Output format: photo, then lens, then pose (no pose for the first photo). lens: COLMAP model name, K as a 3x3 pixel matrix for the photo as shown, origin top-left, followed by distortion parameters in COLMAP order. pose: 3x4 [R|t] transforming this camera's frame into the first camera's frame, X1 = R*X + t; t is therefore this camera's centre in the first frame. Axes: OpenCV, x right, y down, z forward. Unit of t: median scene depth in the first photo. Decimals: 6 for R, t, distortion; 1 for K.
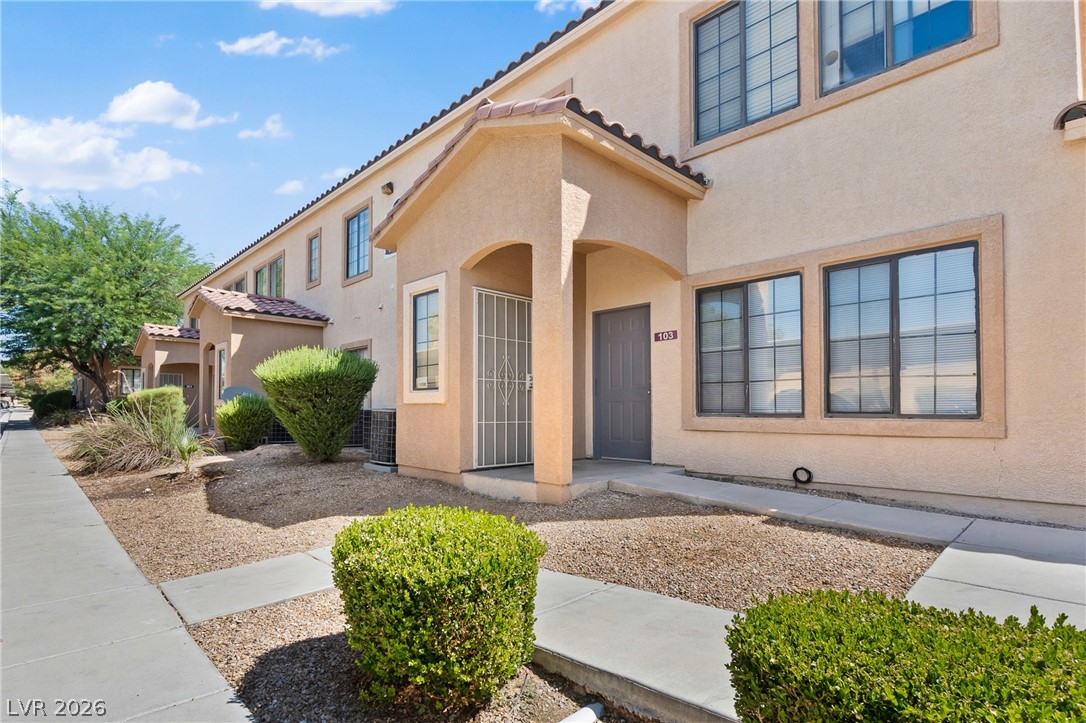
lens RADIAL K [[467.4, 0, 543.8], [0, 467.4, 357.0], [0, 0, 1]] dist [-0.009909, 0.002162]
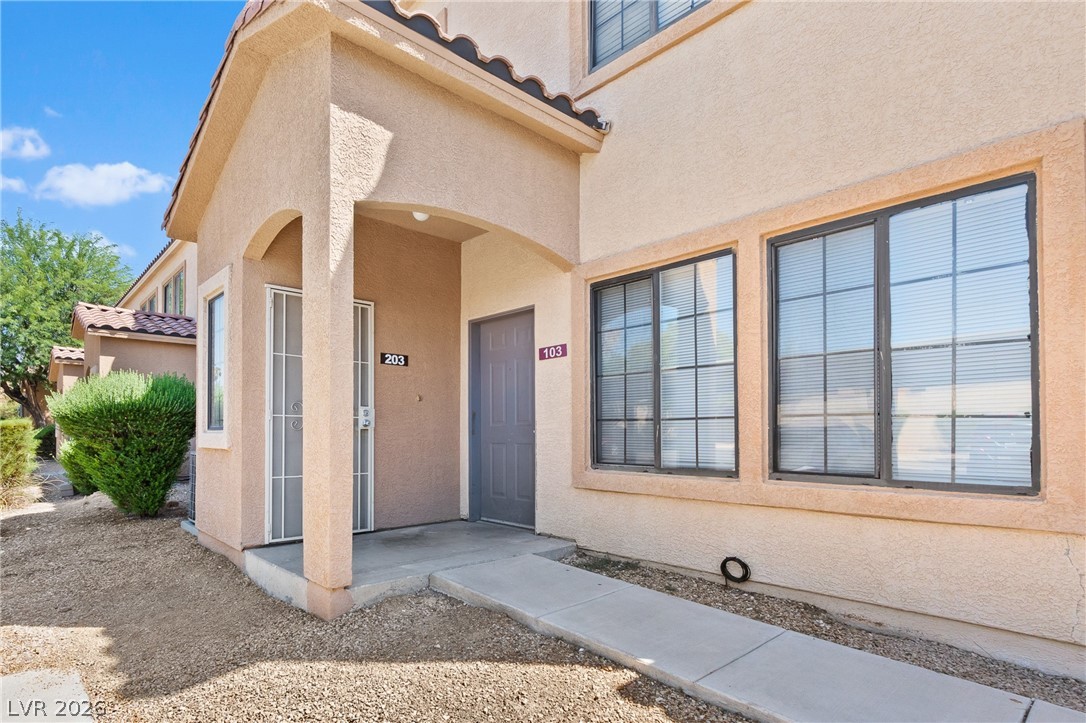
lens RADIAL K [[467.4, 0, 525.5], [0, 467.4, 382.2], [0, 0, 1]] dist [-0.009909, 0.002162]
pose [[0.998505, -0.005777, -0.054351, 0.302707], [0.006304, 0.999935, 0.009536, -0.008674], [0.054292, -0.009864, 0.998476, 0.349444]]
